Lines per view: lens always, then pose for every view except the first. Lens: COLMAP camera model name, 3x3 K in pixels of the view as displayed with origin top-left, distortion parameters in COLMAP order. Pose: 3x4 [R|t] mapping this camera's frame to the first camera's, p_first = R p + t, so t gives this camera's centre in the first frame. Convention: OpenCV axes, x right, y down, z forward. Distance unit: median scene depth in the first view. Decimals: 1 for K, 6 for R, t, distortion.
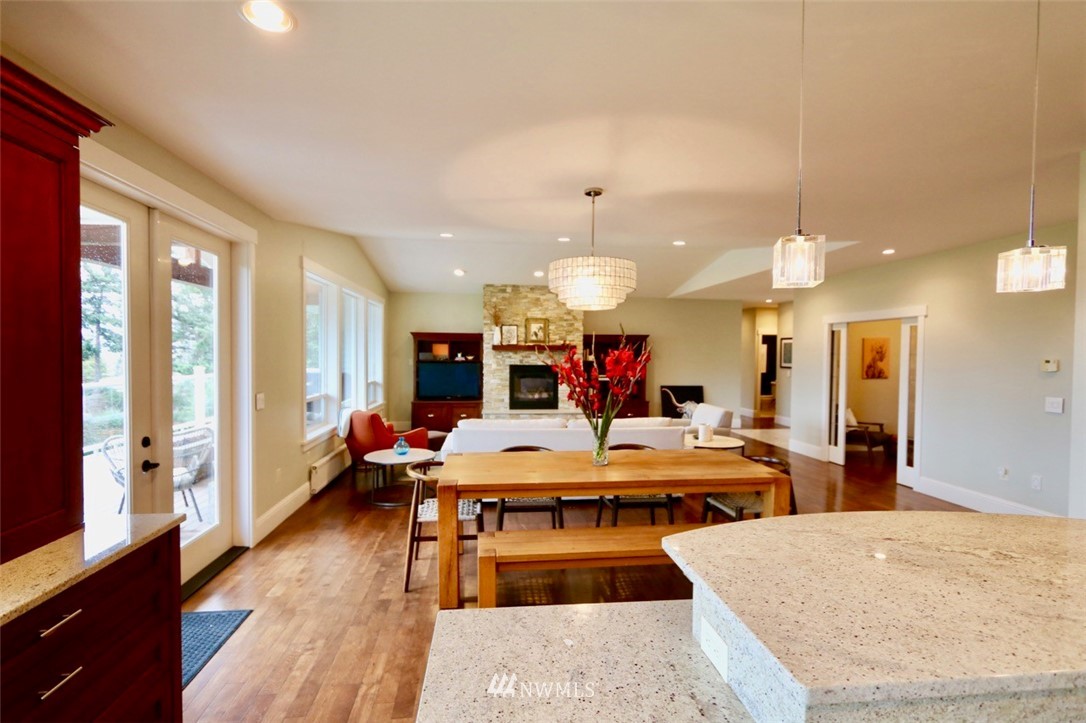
lens RADIAL K [[500.0, 0, 540.4], [0, 500.0, 354.8], [0, 0, 1]] dist [0.005493, -0.004443]
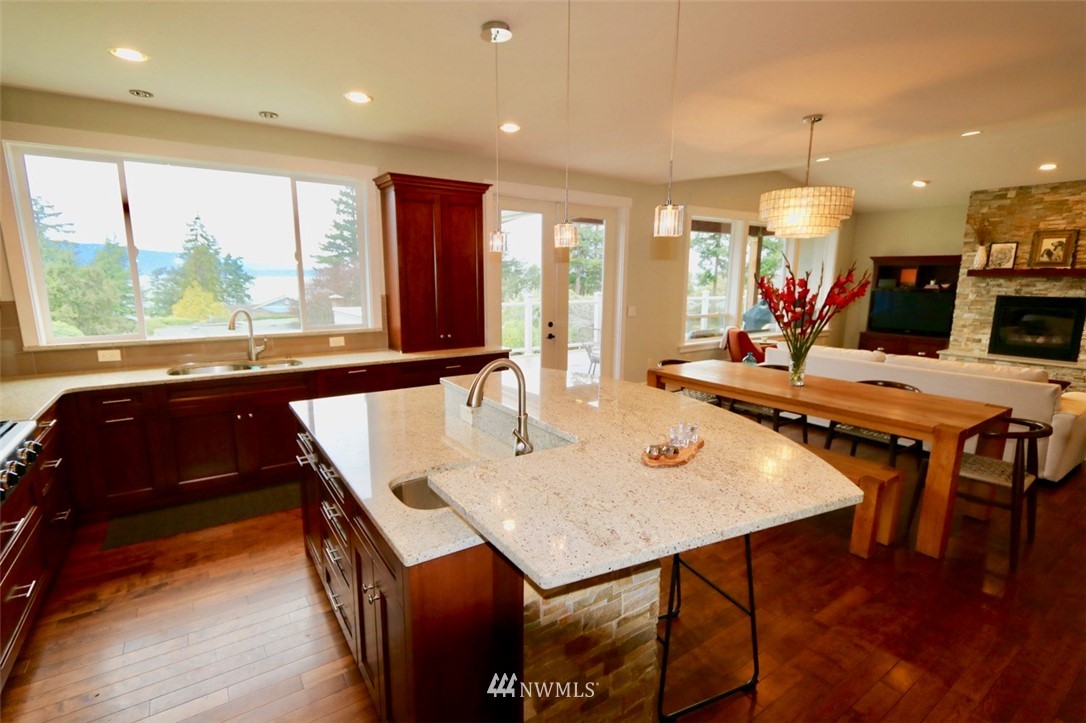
lens RADIAL K [[500.0, 0, 542.8], [0, 500.0, 366.4], [0, 0, 1]] dist [0.005493, -0.004443]
pose [[0.460044, 0.152991, -0.874616, 0.308597], [-0.004176, 0.985405, 0.170174, -0.000726], [0.887887, -0.074635, 0.453968, 0.016668]]
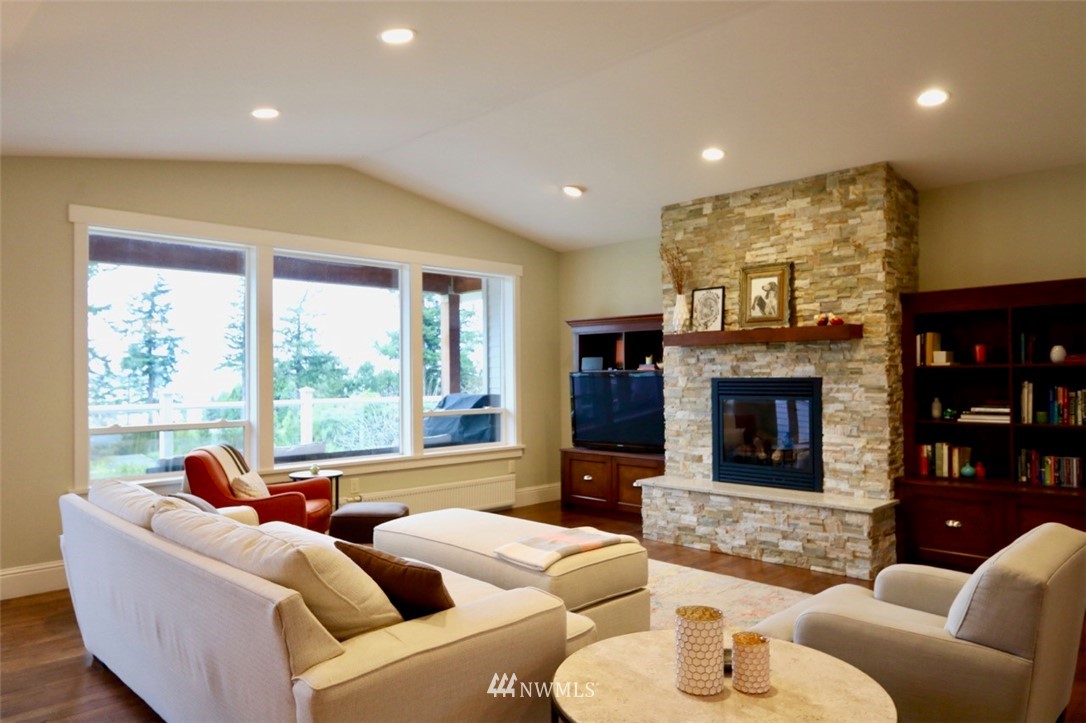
lens RADIAL K [[737.3, 0, 540.9], [0, 737.3, 362.5], [0, 0, 1]] dist [0.016291, -0.002371]
pose [[0.620277, -0.027335, -0.783907, 0.353603], [0.009632, 0.999583, -0.027234, 0.022301], [0.784324, 0.009342, 0.620281, 0.478844]]
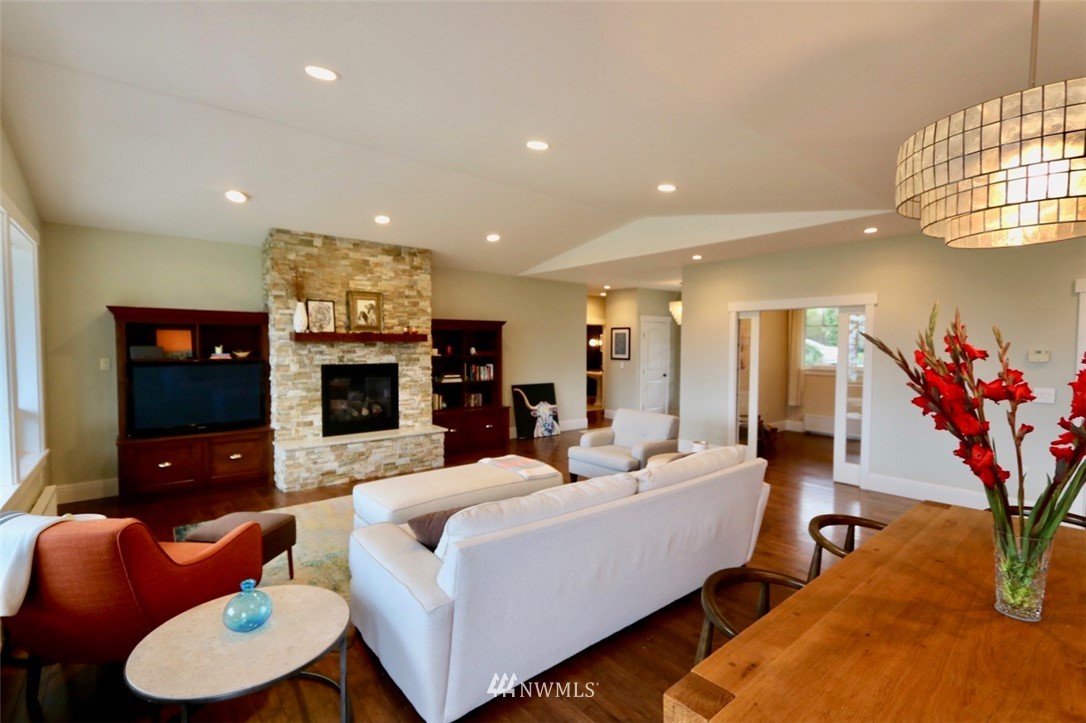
lens RADIAL K [[500.0, 0, 547.5], [0, 500.0, 361.2], [0, 0, 1]] dist [0.005493, -0.004443]
pose [[0.836522, -0.023276, 0.547439, -0.165811], [0.005835, 0.999419, 0.033578, -0.003730], [-0.547903, -0.024894, 0.836172, 0.329385]]
